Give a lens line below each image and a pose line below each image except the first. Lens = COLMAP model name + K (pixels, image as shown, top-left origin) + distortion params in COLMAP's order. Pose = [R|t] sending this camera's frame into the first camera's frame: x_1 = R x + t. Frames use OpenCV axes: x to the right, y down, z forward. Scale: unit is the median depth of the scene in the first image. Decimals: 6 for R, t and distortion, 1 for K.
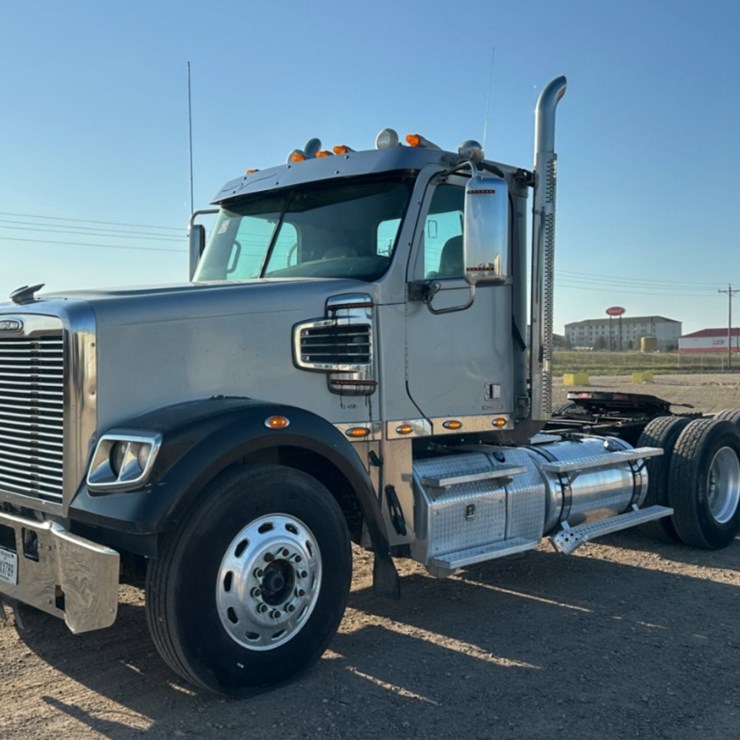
lens RADIAL K [[915.9, 0, 360.7], [0, 915.9, 385.3], [0, 0, 1]] dist [0.084071, 0.000000]
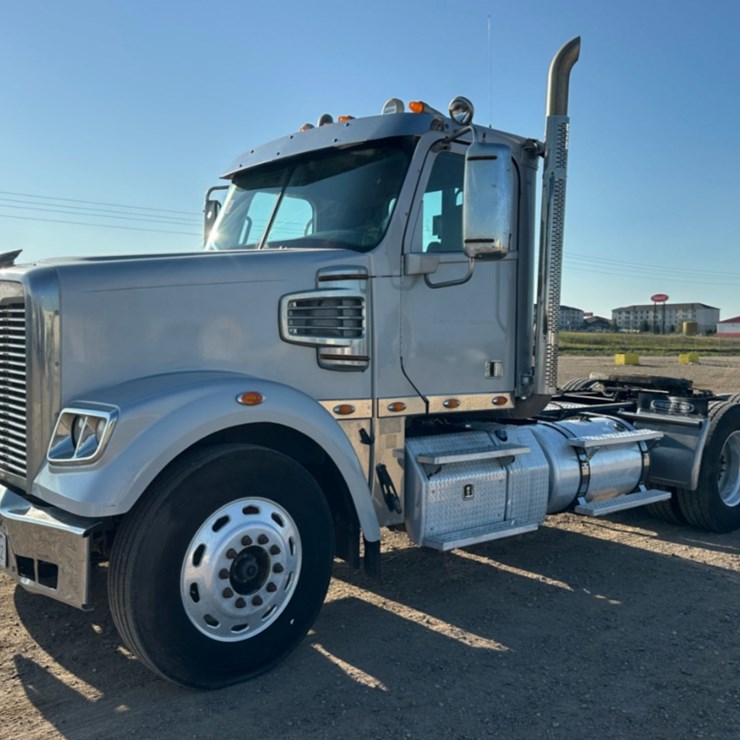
lens RADIAL K [[784.2, 0, 402.8], [0, 784.2, 384.2], [0, 0, 1]] dist [0.040259, 0.000000]
pose [[0.998646, 0.020177, -0.047953, 0.091081], [-0.018722, 0.999357, 0.030586, -0.001286], [0.048539, -0.029647, 0.998381, 0.172750]]
